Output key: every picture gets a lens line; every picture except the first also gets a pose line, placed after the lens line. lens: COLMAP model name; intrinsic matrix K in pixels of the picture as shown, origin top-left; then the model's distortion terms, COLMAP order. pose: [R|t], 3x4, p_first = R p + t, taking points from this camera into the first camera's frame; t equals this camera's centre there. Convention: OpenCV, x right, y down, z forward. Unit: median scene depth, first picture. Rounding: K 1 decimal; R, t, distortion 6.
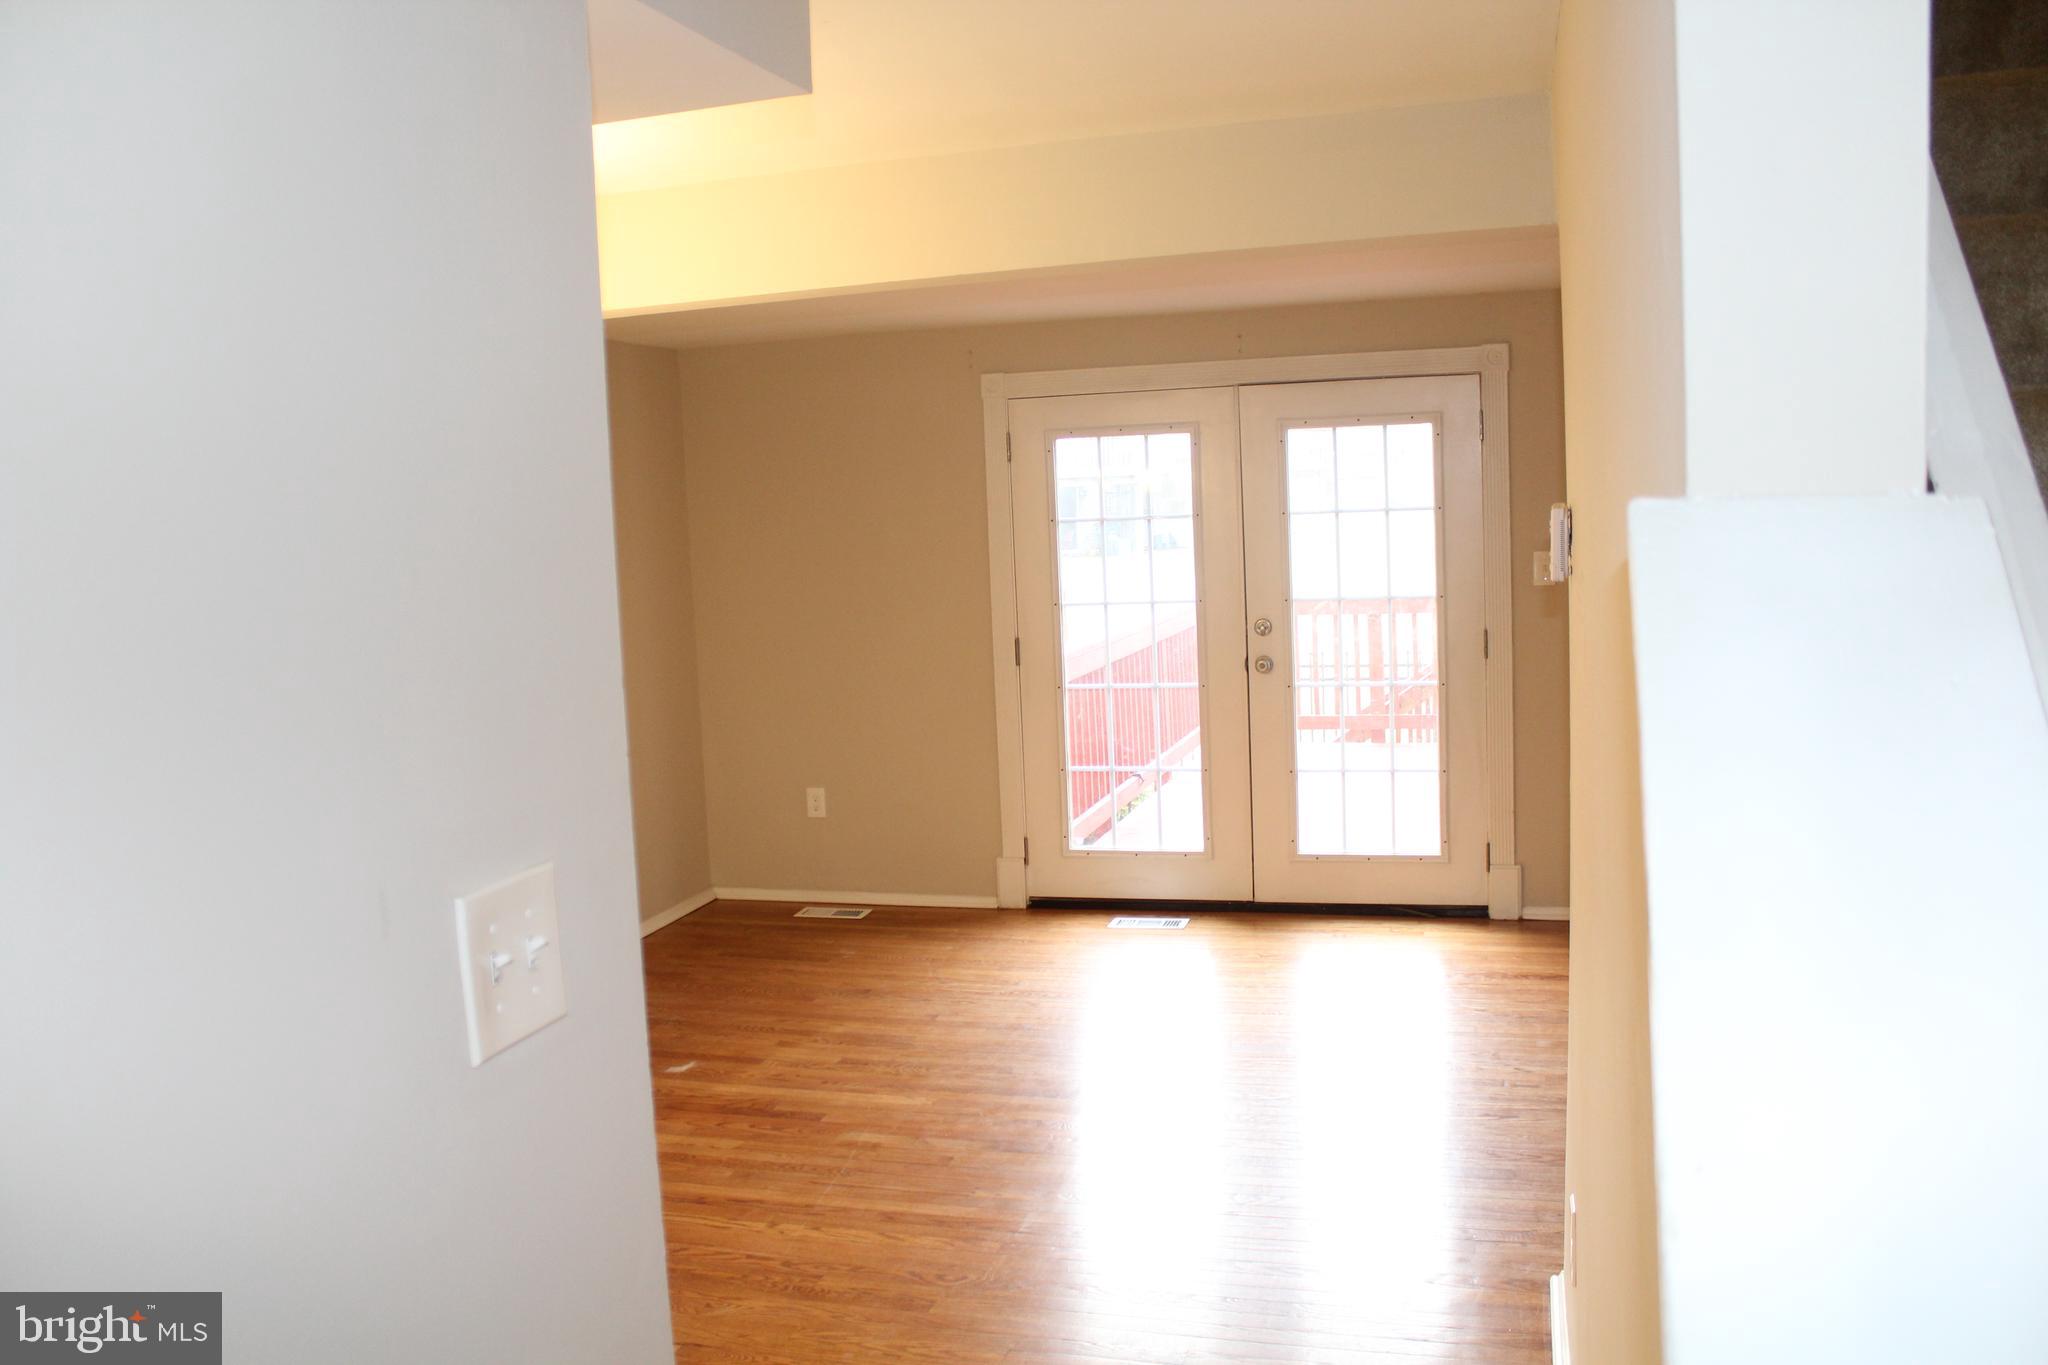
lens RADIAL K [[1732.7, 0, 1009.3], [0, 1732.7, 687.1], [0, 0, 1]] dist [-0.147794, 0.110625]
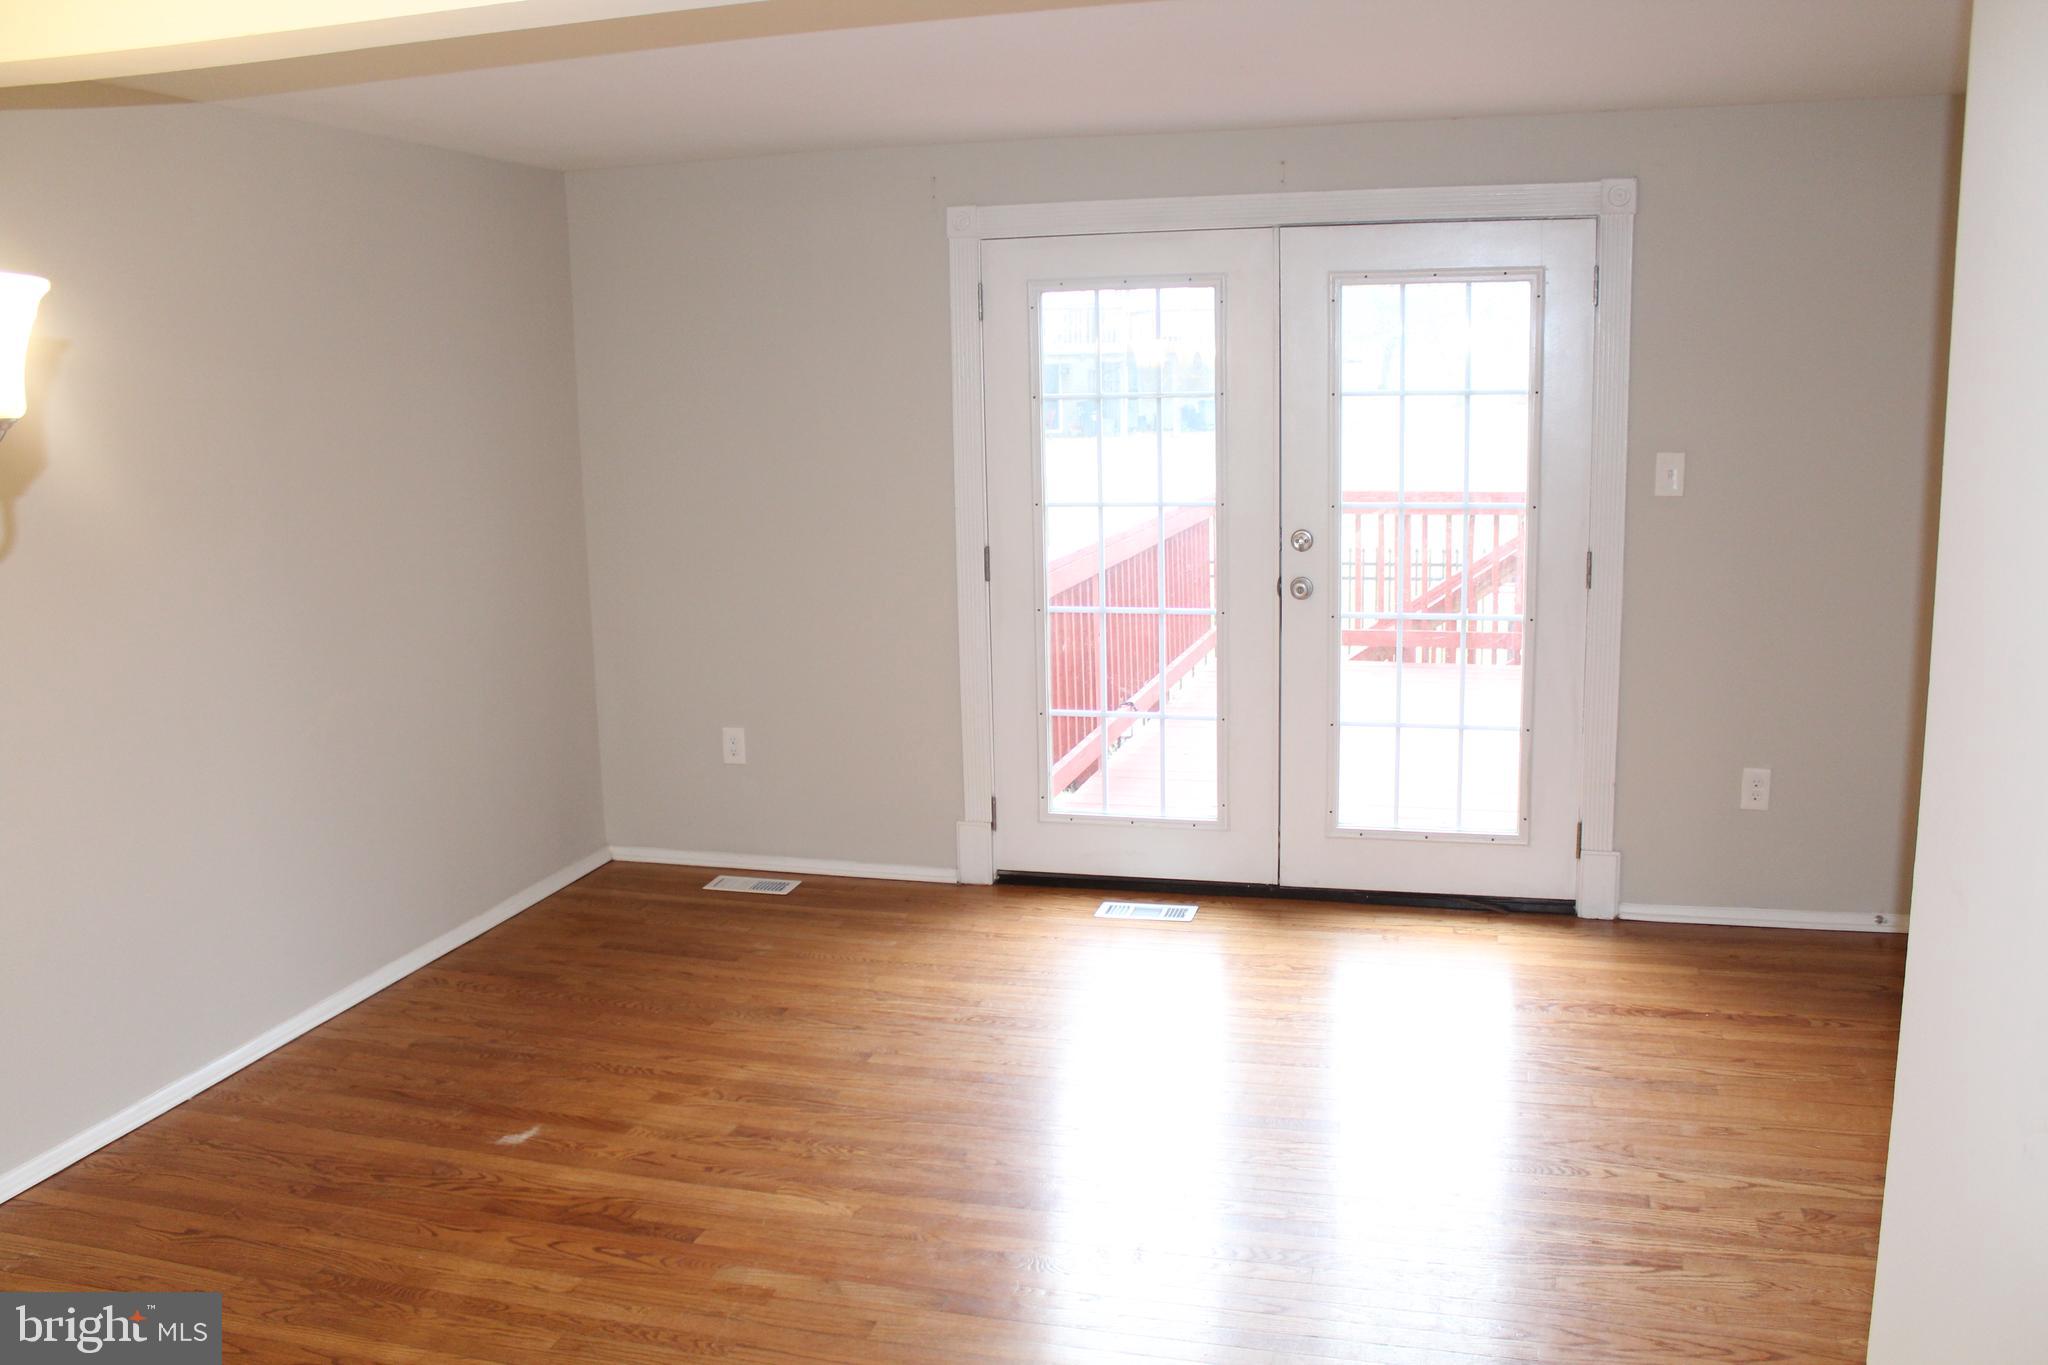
lens RADIAL K [[1732.7, 0, 1021.7], [0, 1732.7, 694.9], [0, 0, 1]] dist [-0.147794, 0.110625]
pose [[0.999628, 0.017069, 0.021272, 0.005087], [-0.018600, 0.997087, 0.073967, -0.021047], [-0.019947, -0.074335, 0.997034, 0.228002]]
